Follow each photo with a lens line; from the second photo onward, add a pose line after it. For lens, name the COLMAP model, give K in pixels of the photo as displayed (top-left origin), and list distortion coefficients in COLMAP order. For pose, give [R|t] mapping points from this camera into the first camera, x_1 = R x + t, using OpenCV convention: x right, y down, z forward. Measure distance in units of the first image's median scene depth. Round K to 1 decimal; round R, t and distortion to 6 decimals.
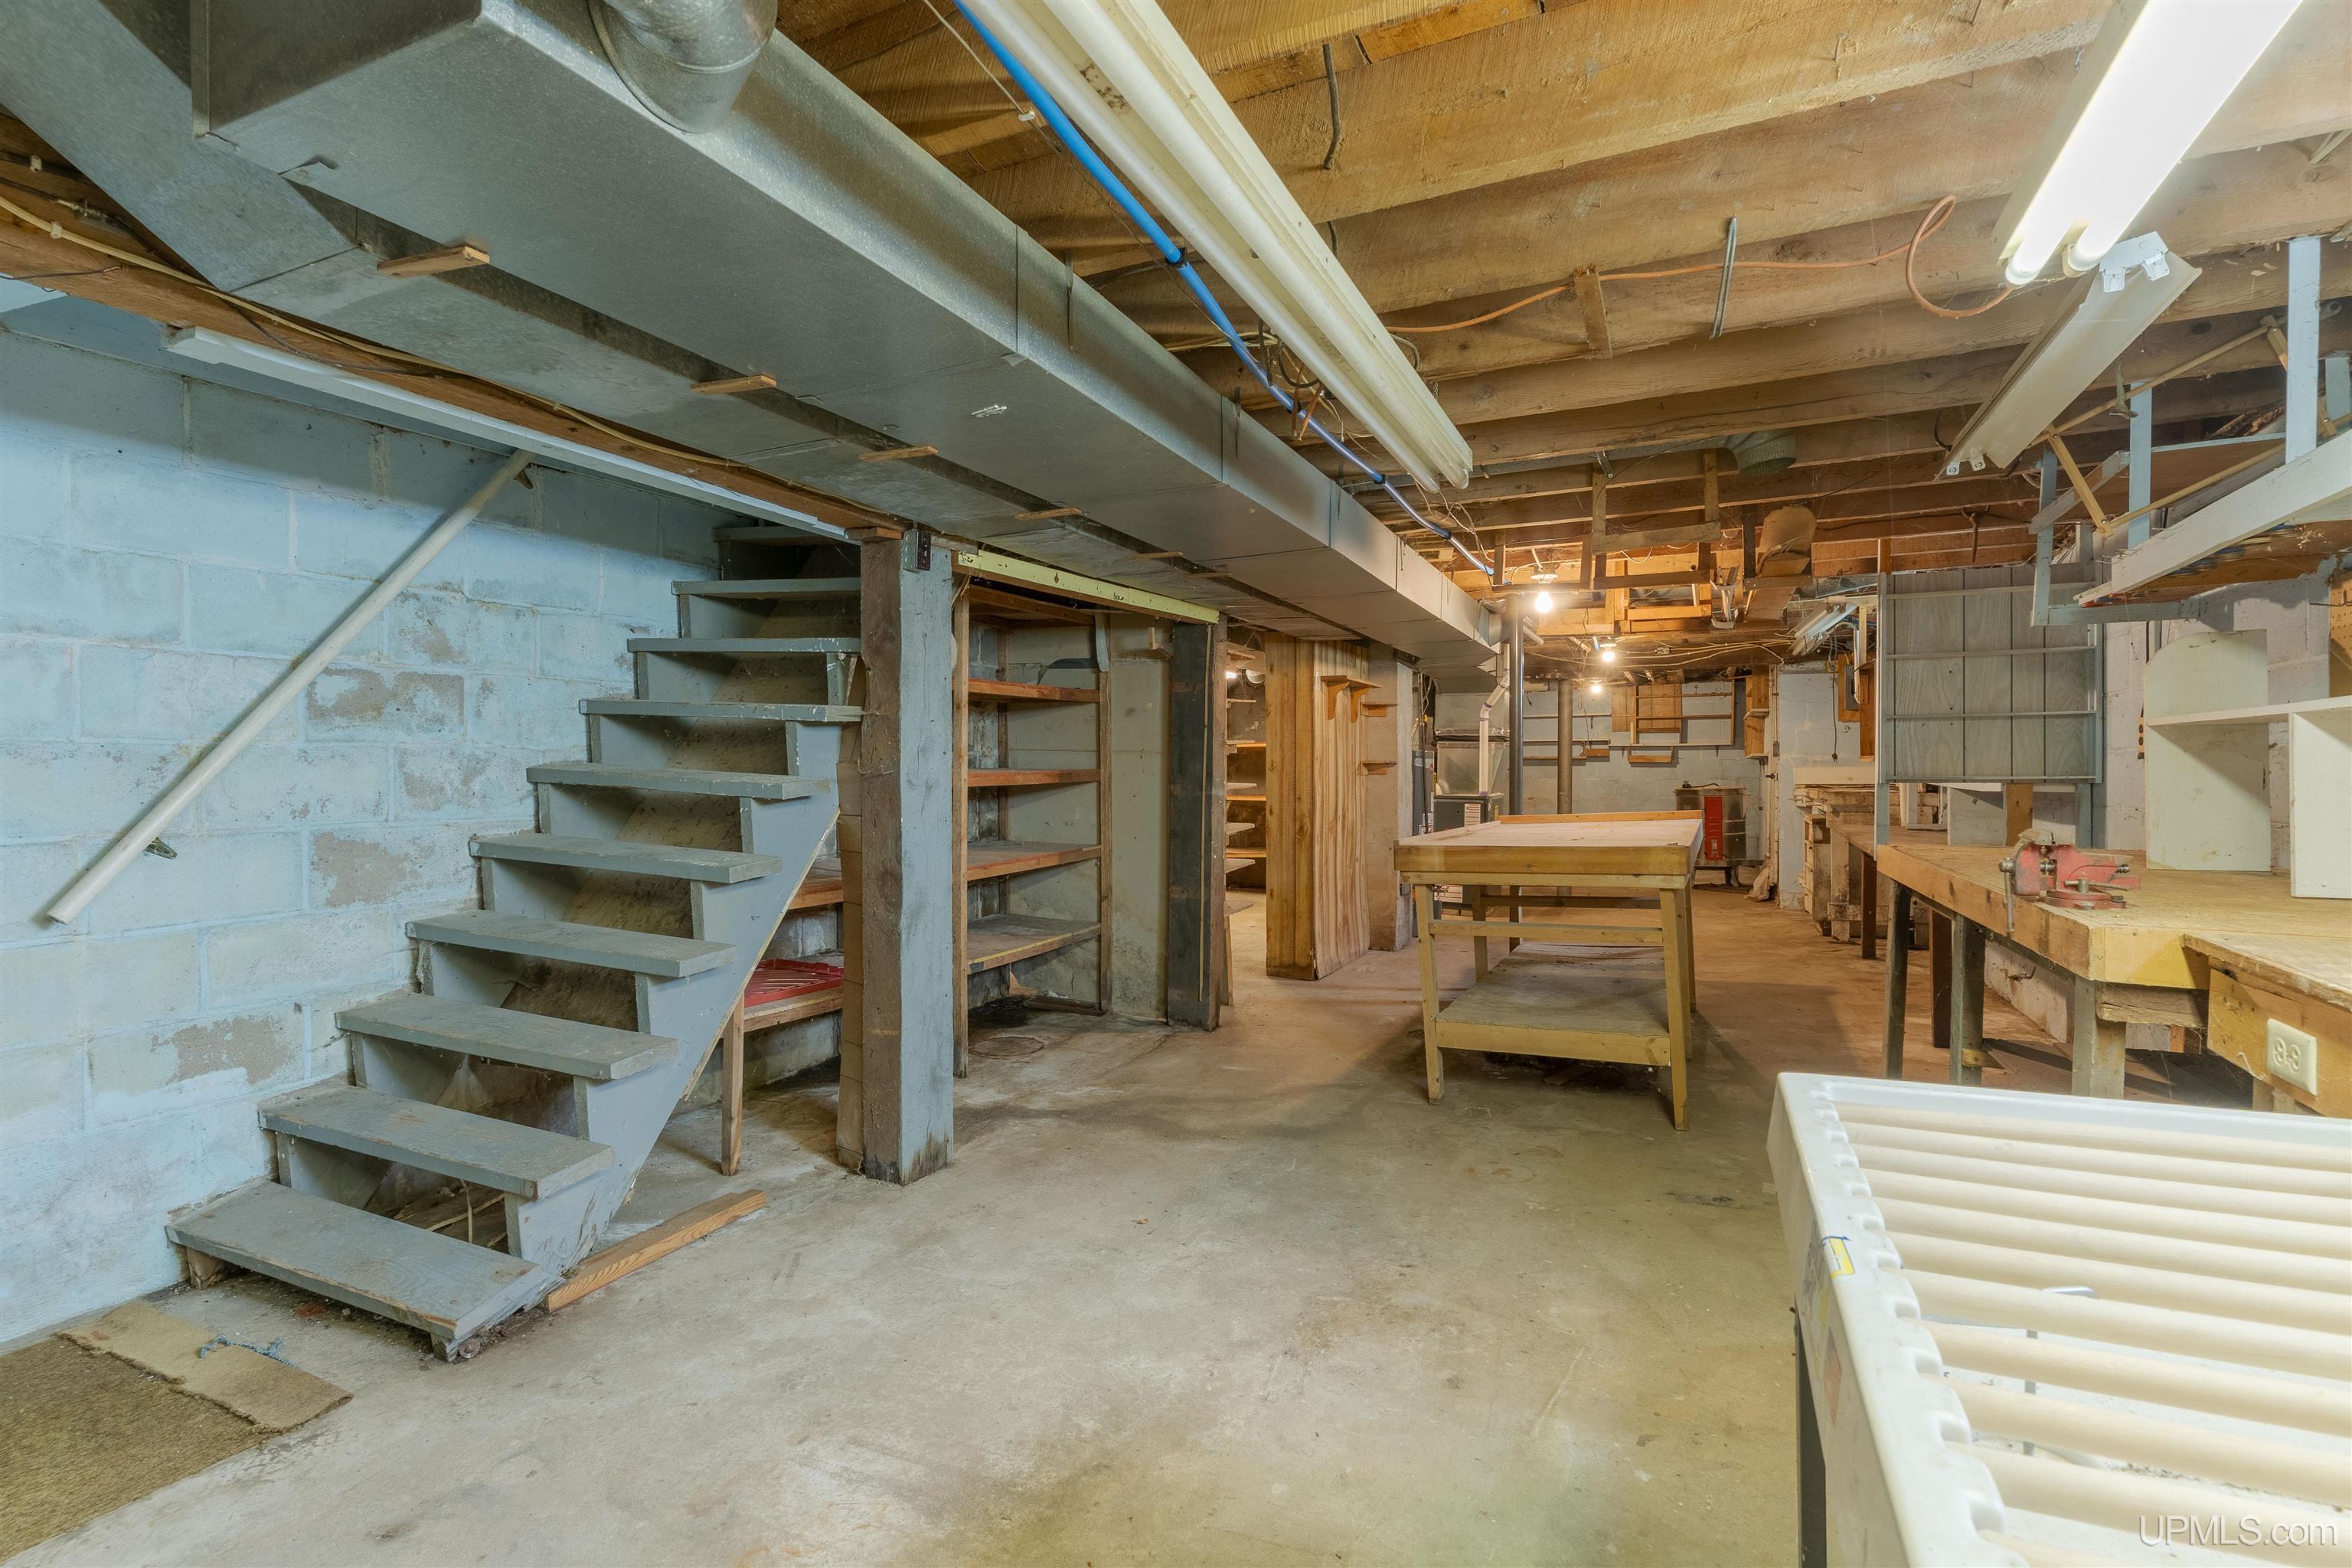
lens RADIAL K [[1137.1, 0, 1173.3], [0, 1137.1, 782.9], [0, 0, 1]] dist [0.005619, -0.001410]
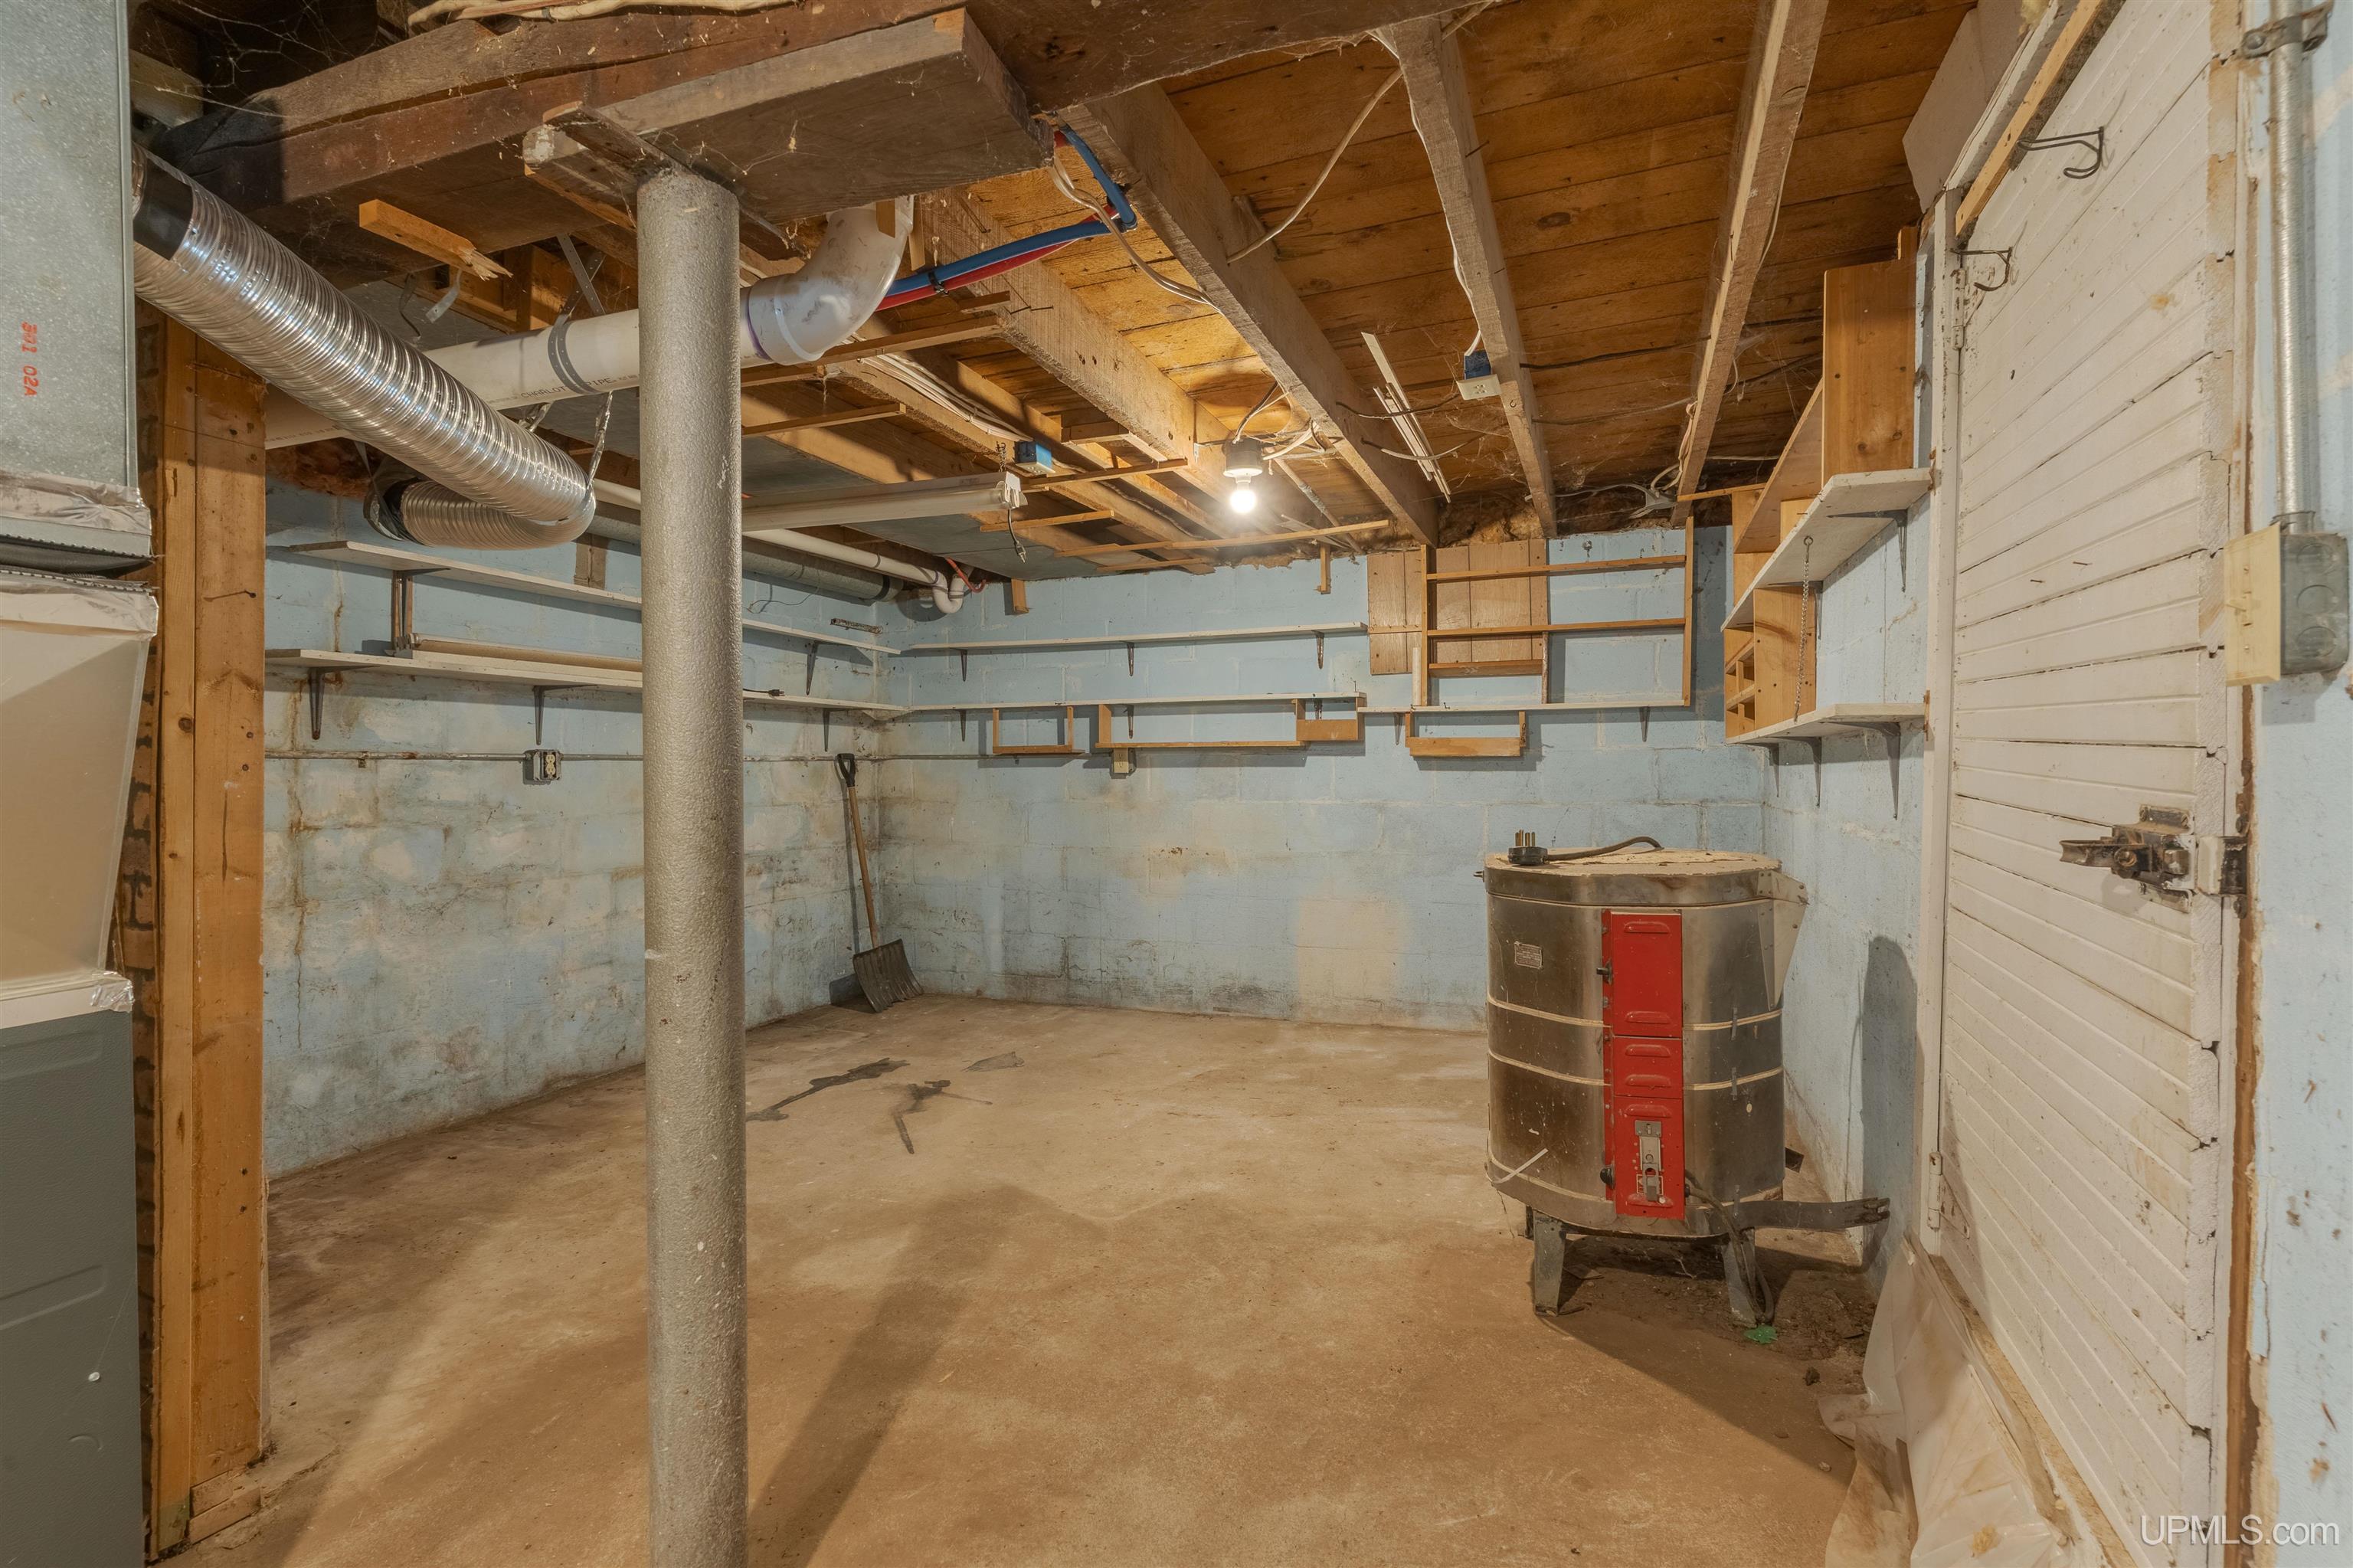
lens RADIAL K [[1137.6, 0, 1166.5], [0, 1137.6, 771.6], [0, 0, 1]] dist [0.005619, -0.001410]
pose [[0.998393, -0.002144, 0.056631, 0.307565], [0.002653, 0.999957, -0.008914, -0.010489], [-0.056609, 0.009050, 0.998355, 0.652483]]
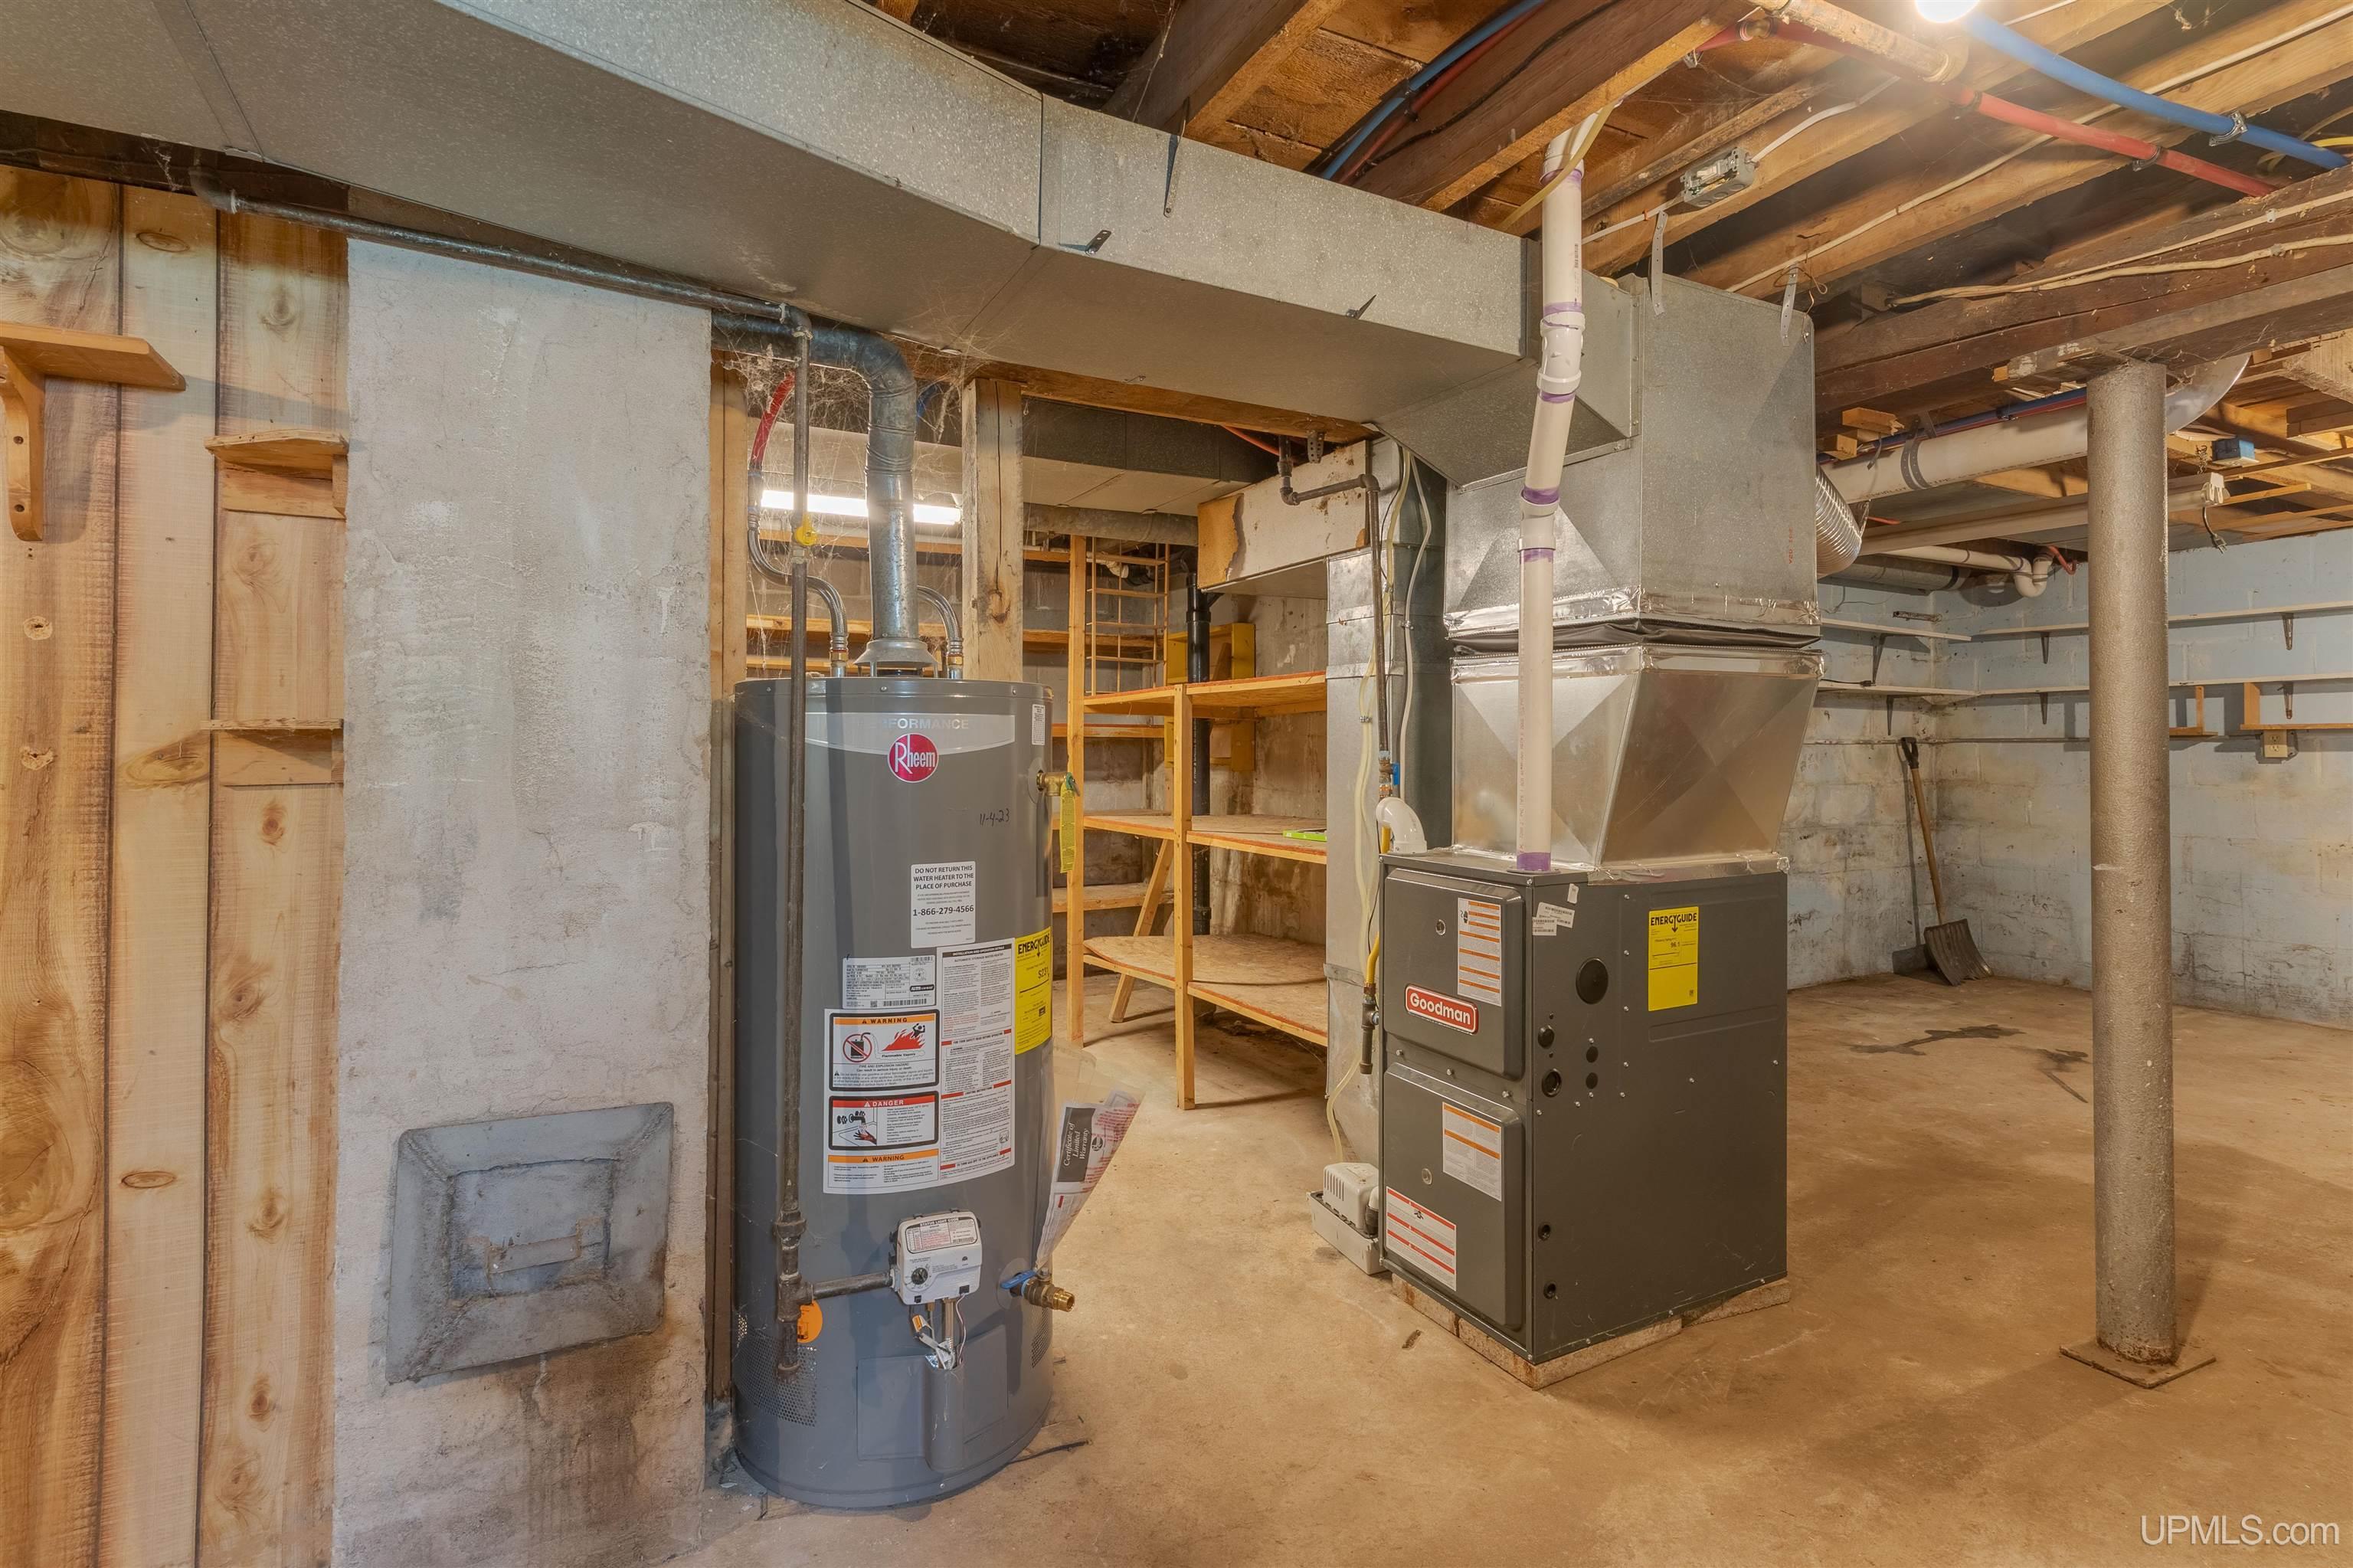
lens RADIAL K [[1137.6, 0, 1194.8], [0, 1137.6, 727.7], [0, 0, 1]] dist [0.005619, -0.001410]
pose [[0.792345, -0.010866, -0.609977, 0.262007], [-0.010191, 0.999466, -0.031042, -0.008114], [0.609989, 0.030812, 0.791811, 0.550353]]
